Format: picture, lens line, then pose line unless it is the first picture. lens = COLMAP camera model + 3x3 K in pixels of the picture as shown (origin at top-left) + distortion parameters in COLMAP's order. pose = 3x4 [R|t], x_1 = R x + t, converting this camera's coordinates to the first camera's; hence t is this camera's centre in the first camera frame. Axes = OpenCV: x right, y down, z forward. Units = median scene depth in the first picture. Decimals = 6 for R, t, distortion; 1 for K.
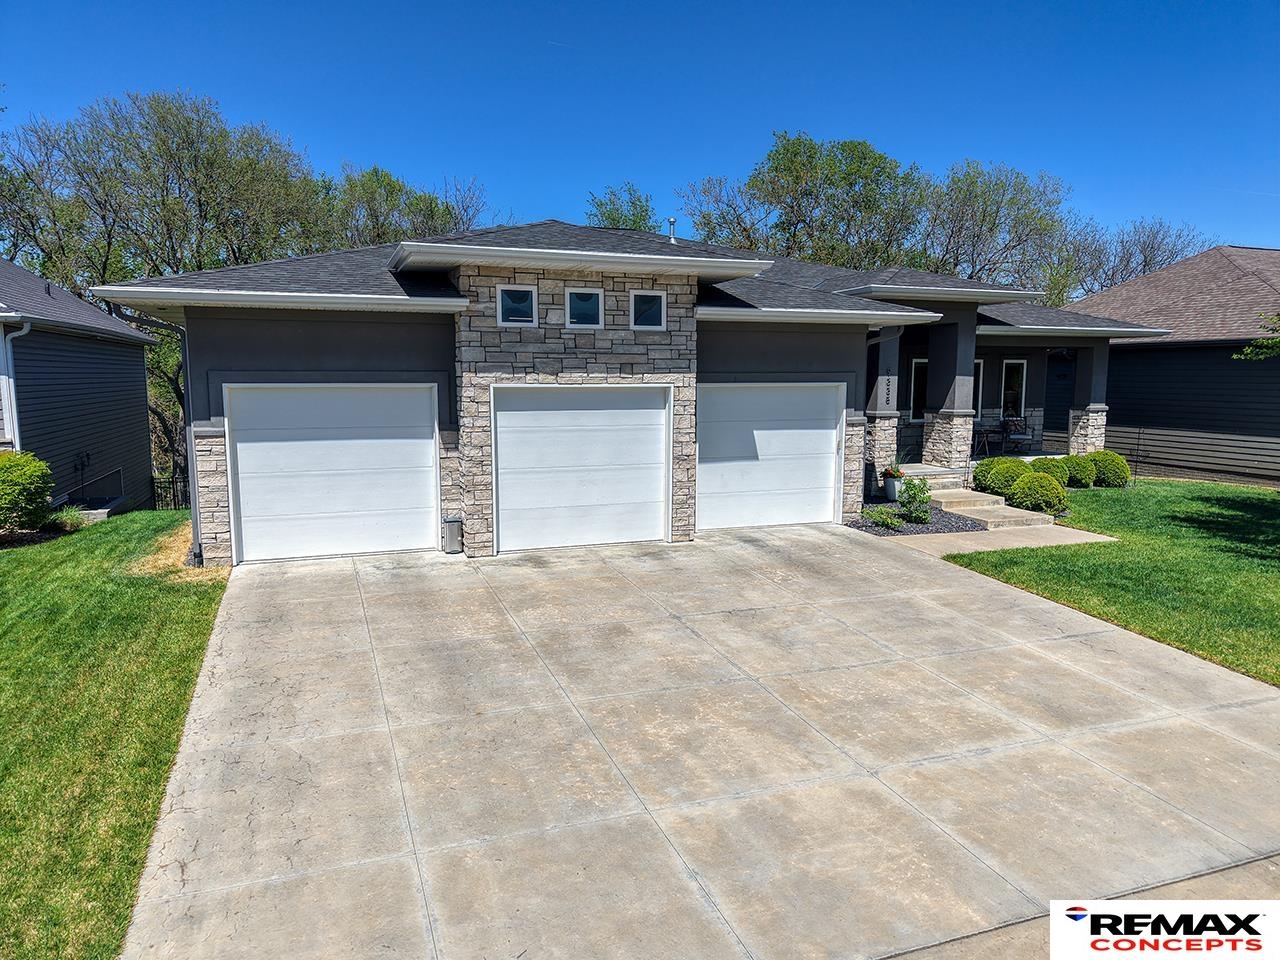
lens RADIAL K [[856.1, 0, 637.8], [0, 856.1, 489.6], [0, 0, 1]] dist [0.042489, -0.051685]
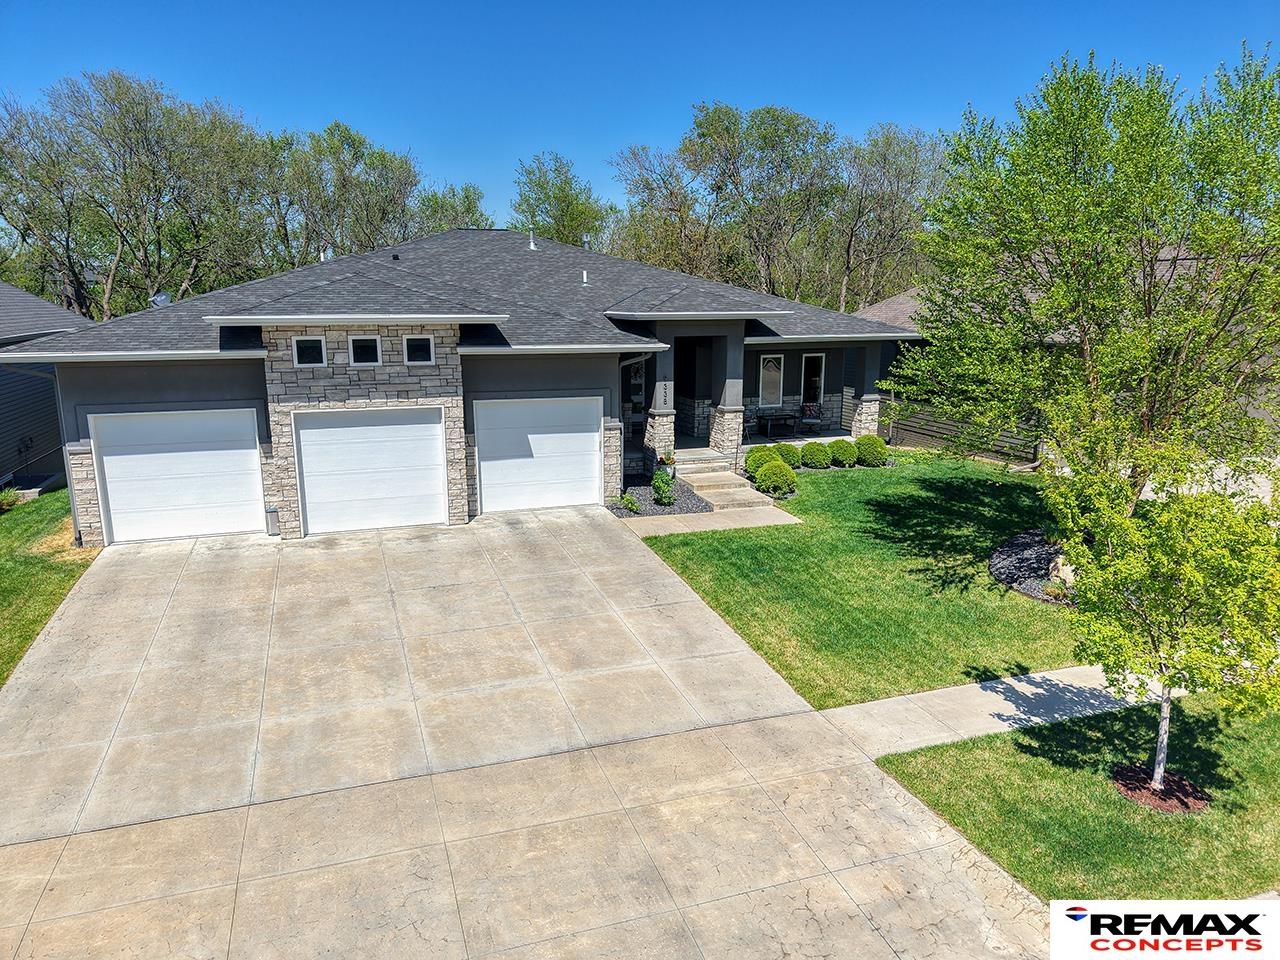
lens RADIAL K [[856.1, 0, 637.8], [0, 856.1, 489.6], [0, 0, 1]] dist [0.042489, -0.051685]
pose [[0.999773, 0.003157, -0.021076, 0.376557], [-0.001328, 0.996273, 0.086245, -0.112166], [0.021270, -0.086197, 0.996051, -0.314926]]
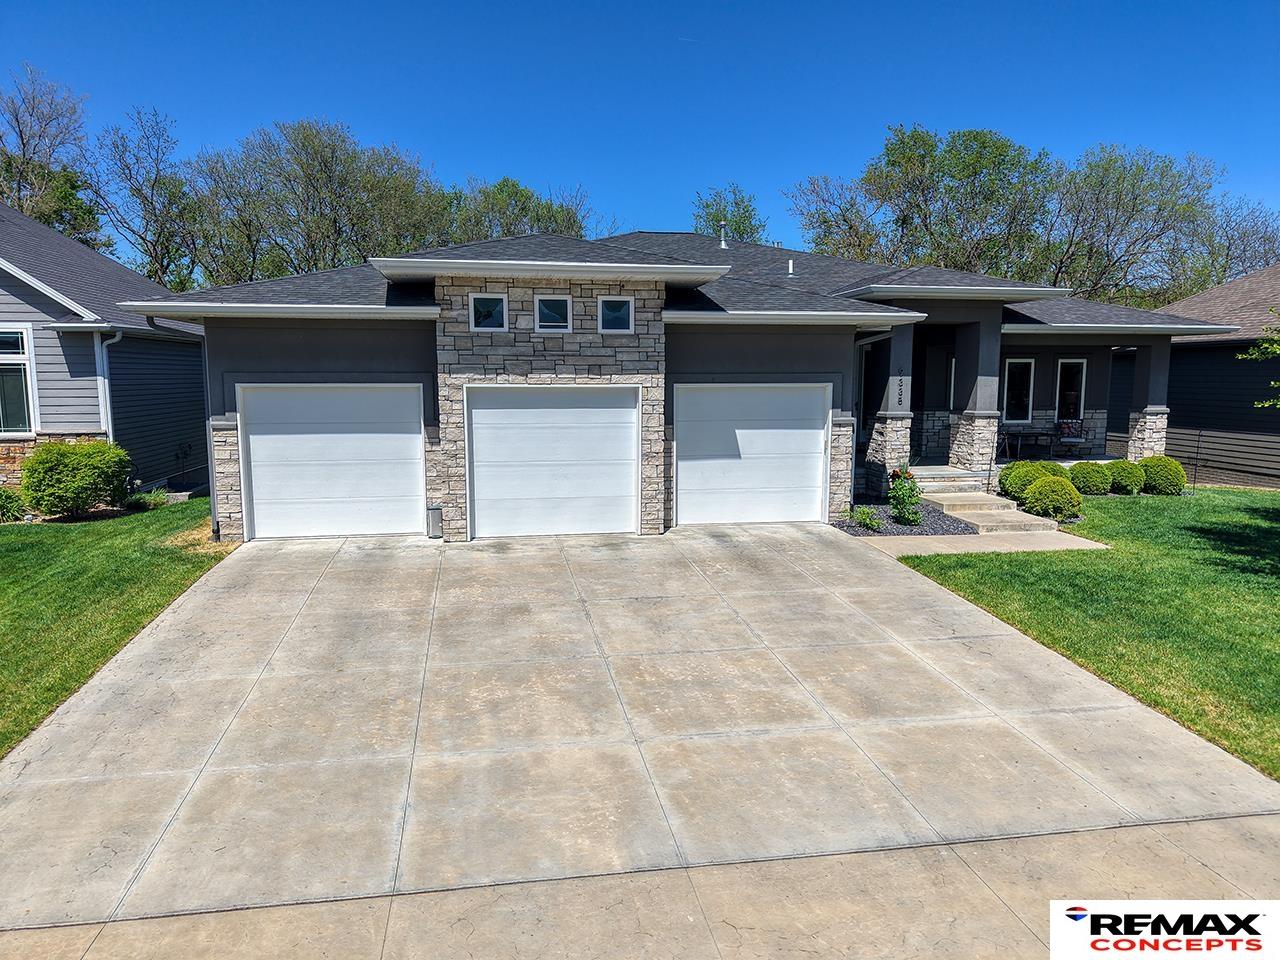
lens RADIAL K [[856.1, 0, 637.8], [0, 856.1, 489.6], [0, 0, 1]] dist [0.042489, -0.051685]
pose [[0.983655, 0.022915, -0.178602, 0.234875], [-0.022903, 0.999735, 0.002129, 0.003914], [0.178604, 0.001997, 0.983919, -0.036677]]
